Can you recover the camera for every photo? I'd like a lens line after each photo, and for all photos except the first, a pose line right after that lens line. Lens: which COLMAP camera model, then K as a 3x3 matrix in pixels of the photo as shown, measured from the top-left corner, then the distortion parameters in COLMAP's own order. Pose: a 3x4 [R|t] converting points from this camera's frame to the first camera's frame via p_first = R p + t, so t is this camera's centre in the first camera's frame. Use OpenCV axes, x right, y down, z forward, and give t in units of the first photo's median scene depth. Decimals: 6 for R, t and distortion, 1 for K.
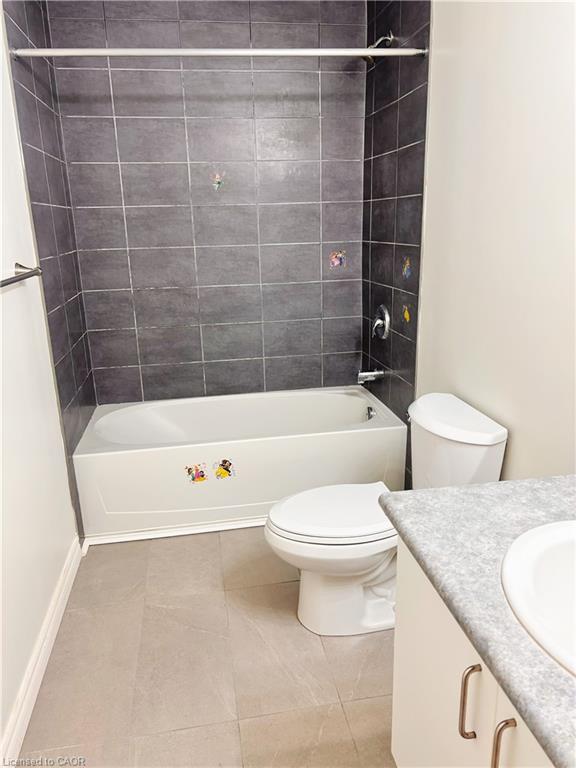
lens RADIAL K [[579.8, 0, 291.0], [0, 579.8, 383.6], [0, 0, 1]] dist [0.045438, -0.055573]
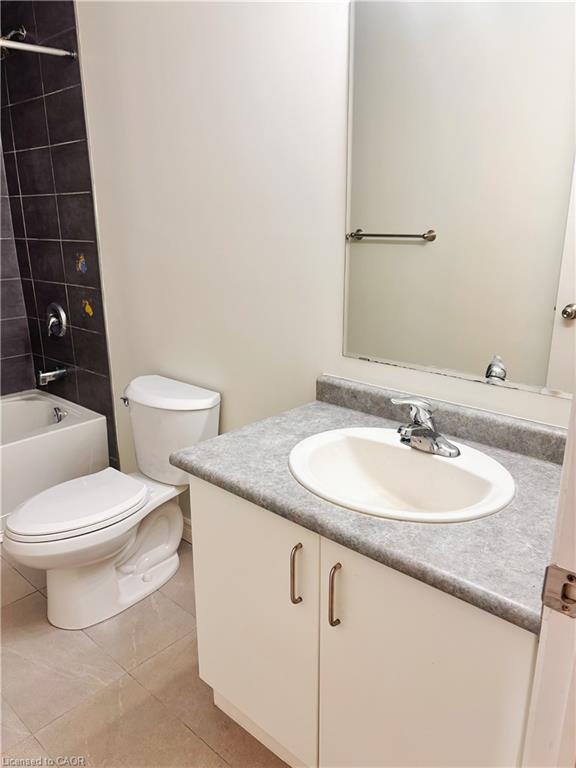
lens RADIAL K [[579.8, 0, 283.5], [0, 579.8, 387.1], [0, 0, 1]] dist [0.045438, -0.055573]
pose [[0.797148, -0.154444, 0.583697, -0.149903], [0.154014, 0.986764, 0.050759, 0.018144], [-0.583811, 0.049435, 0.810383, -0.027853]]
